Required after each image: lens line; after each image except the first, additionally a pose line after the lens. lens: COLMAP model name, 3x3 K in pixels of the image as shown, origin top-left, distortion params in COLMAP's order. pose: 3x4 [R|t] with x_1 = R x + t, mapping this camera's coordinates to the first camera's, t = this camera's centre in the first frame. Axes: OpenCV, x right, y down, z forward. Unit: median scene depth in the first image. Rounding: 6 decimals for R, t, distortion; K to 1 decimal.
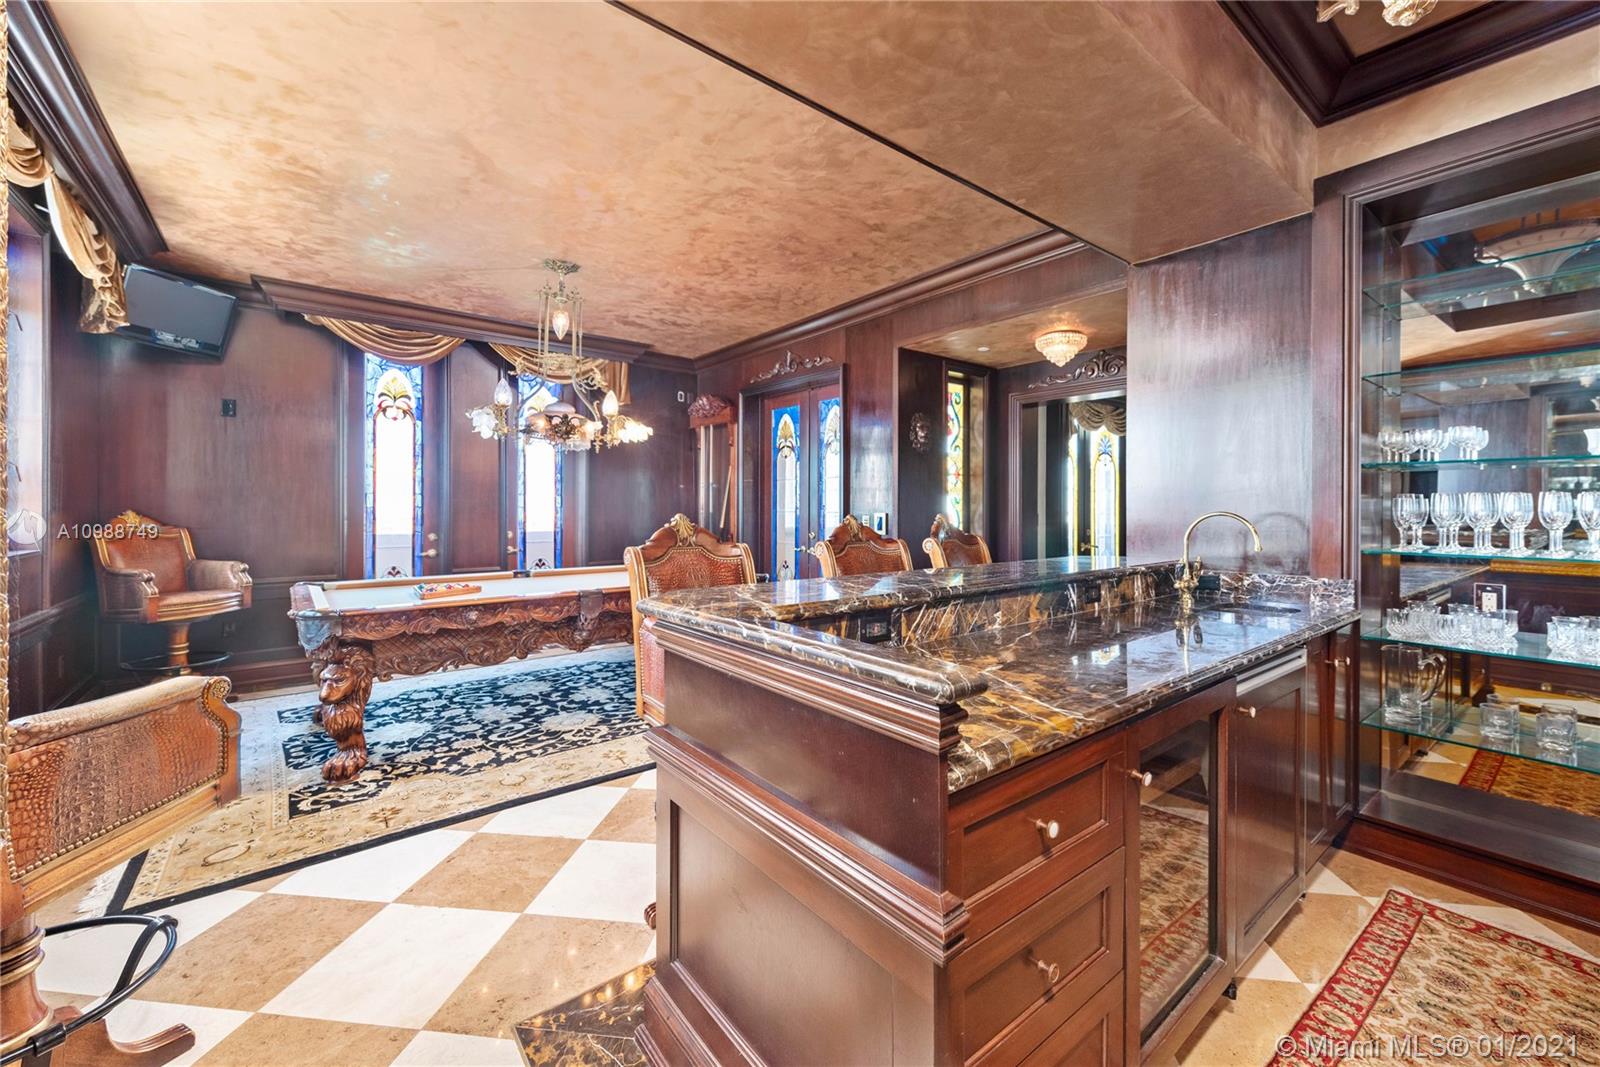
lens RADIAL K [[648.2, 0, 801.0], [0, 648.2, 505.1], [0, 0, 1]] dist [0.000823, -0.000131]
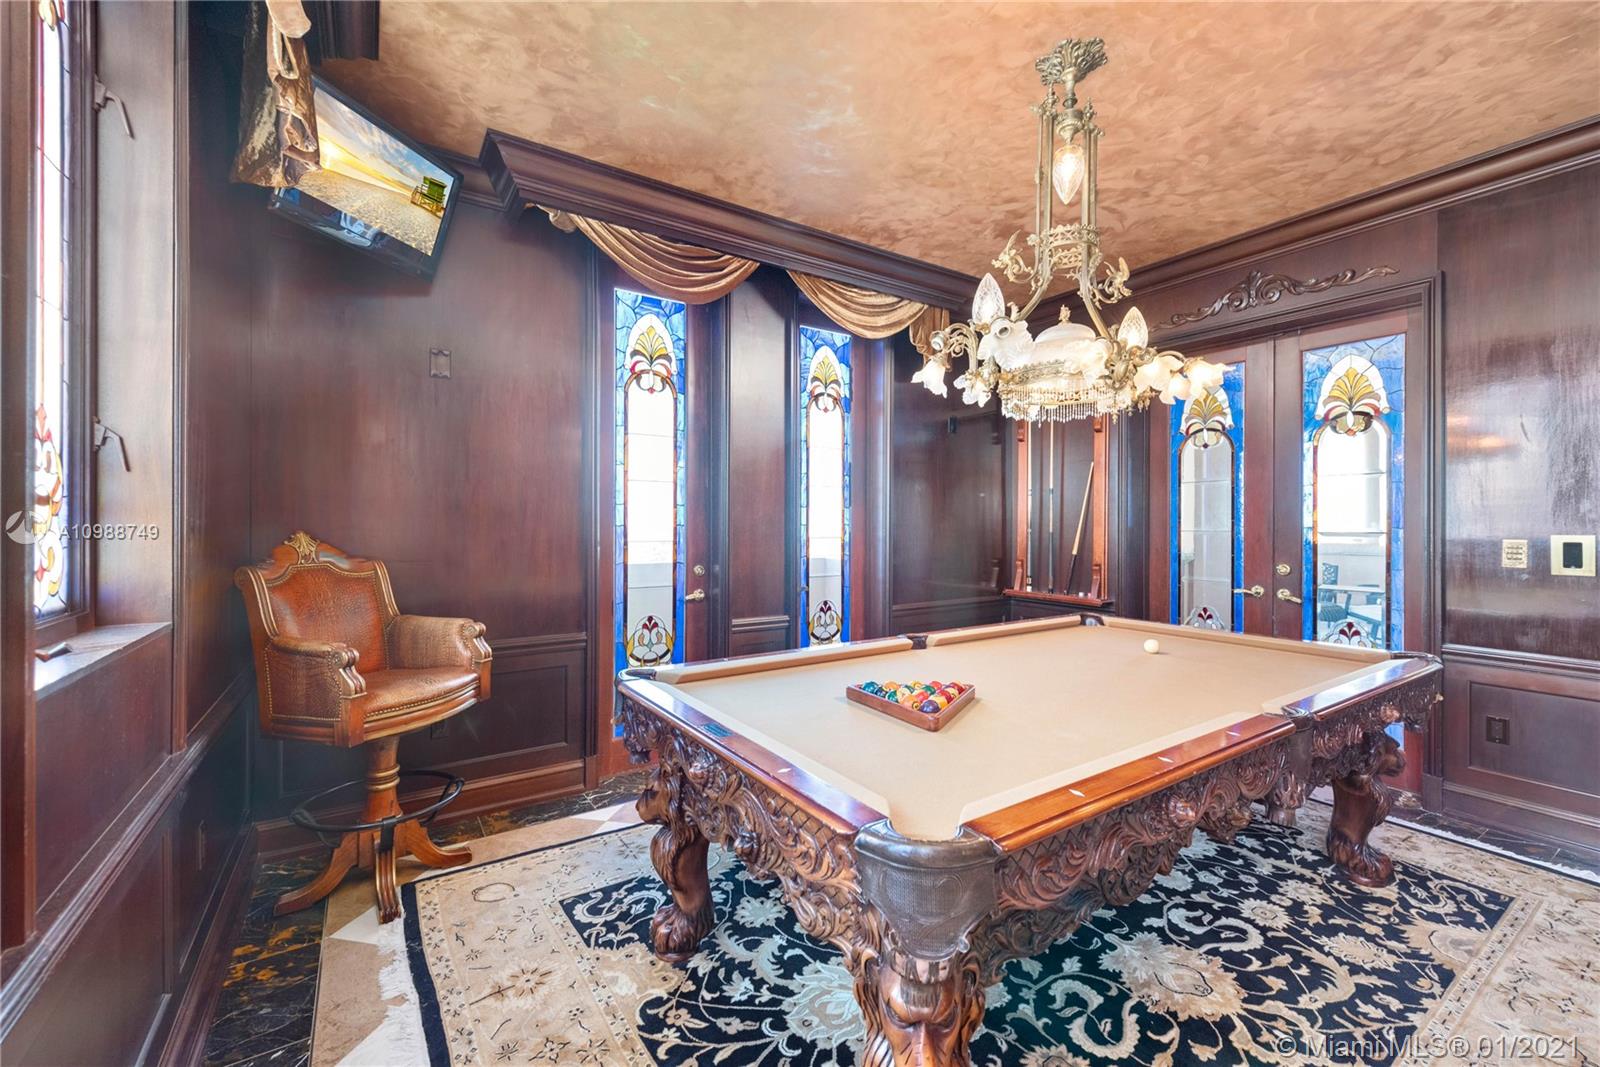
lens RADIAL K [[670.7, 0, 801.8], [0, 670.7, 517.5], [0, 0, 1]] dist [0.011005, -0.000118]
pose [[0.995583, -0.002915, -0.093840, -0.535319], [0.002385, 0.999981, -0.005762, -0.000611], [0.093855, 0.005513, 0.995571, 0.442787]]
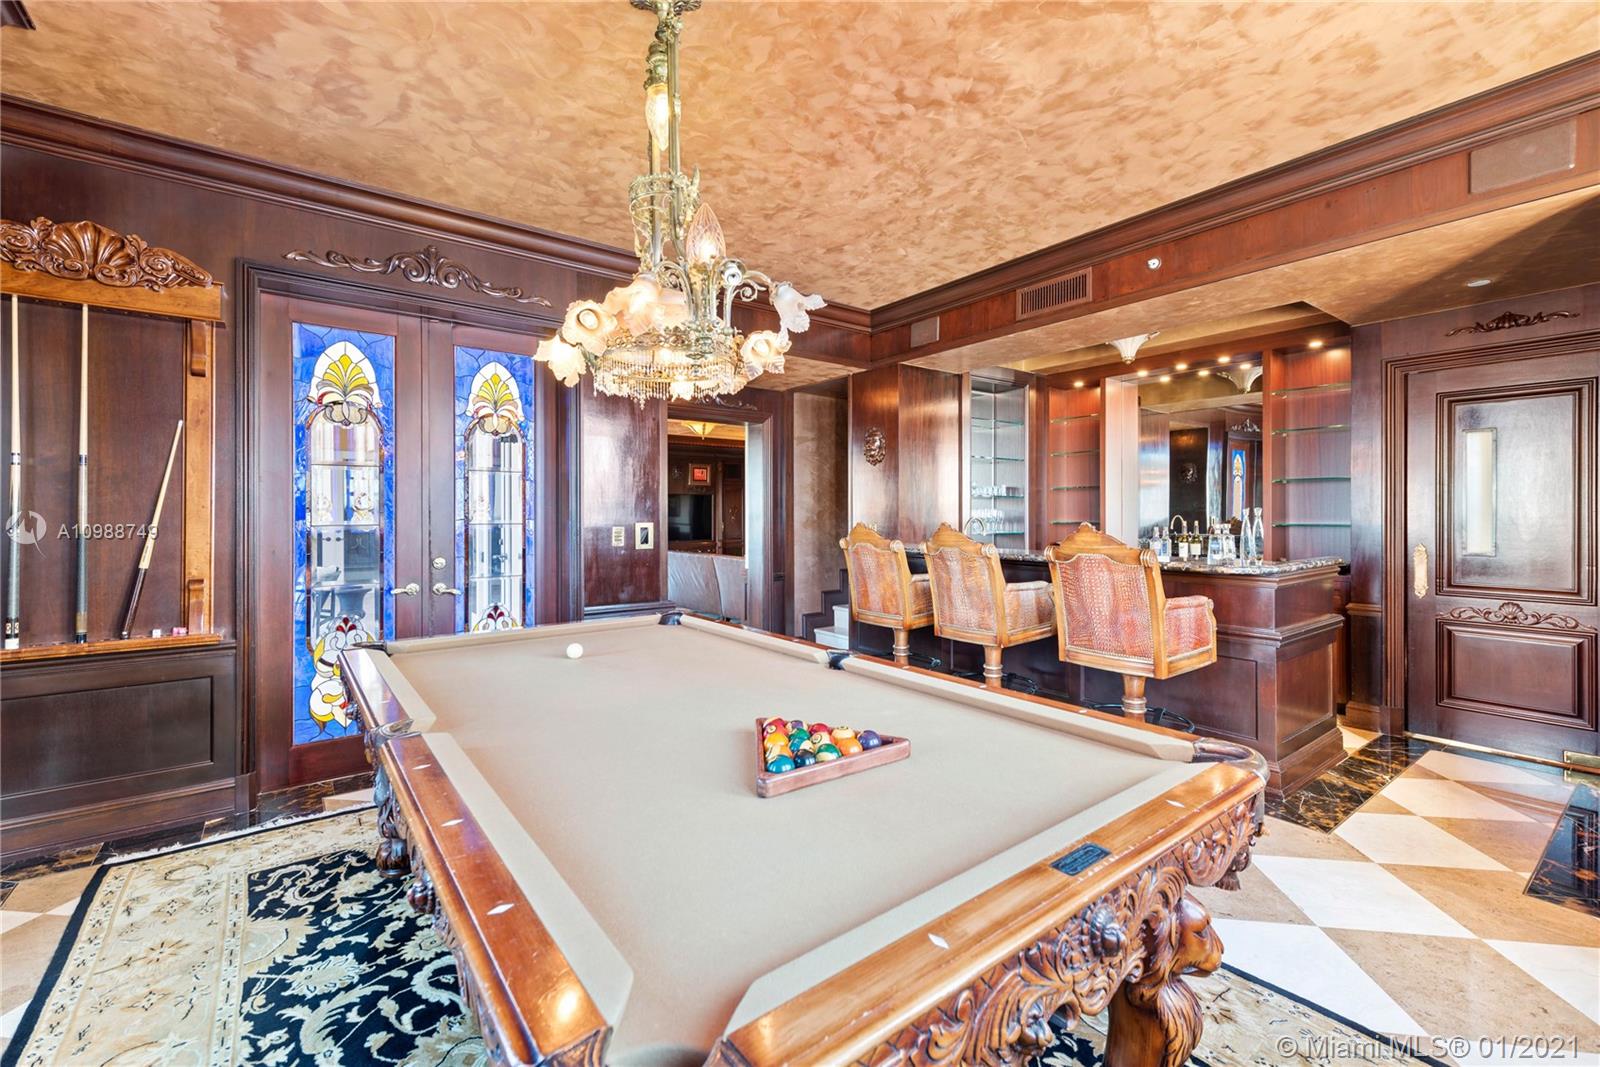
lens RADIAL K [[670.7, 0, 801.8], [0, 670.7, 517.5], [0, 0, 1]] dist [0.011005, -0.000118]
pose [[0.009296, -0.008057, 0.999924, -0.858510], [-0.003932, 0.999960, 0.008093, -0.002854], [-0.999949, -0.004007, 0.009264, 0.919465]]
